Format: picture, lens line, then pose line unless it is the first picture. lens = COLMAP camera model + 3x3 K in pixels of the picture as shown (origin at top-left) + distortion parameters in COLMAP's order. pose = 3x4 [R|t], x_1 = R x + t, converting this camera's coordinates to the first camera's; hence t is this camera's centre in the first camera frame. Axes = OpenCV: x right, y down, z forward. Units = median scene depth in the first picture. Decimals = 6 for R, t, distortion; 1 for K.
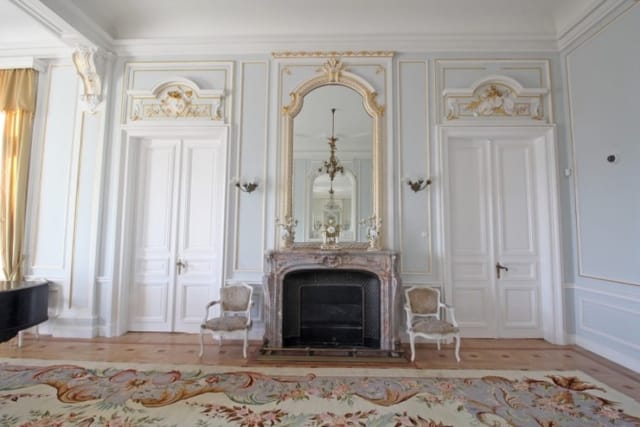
lens RADIAL K [[297.5, 0, 321.0], [0, 297.5, 209.1], [0, 0, 1]] dist [0.002152, -0.013461]
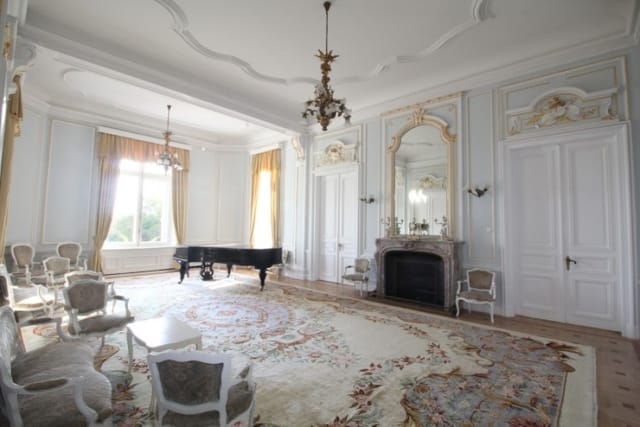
lens RADIAL K [[297.5, 0, 321.0], [0, 297.5, 209.1], [0, 0, 1]] dist [0.002152, -0.013461]
pose [[0.757194, -0.035977, -0.652198, 0.625331], [0.041887, 0.999101, -0.006482, -0.025491], [0.651846, -0.022411, 0.758021, -0.429071]]
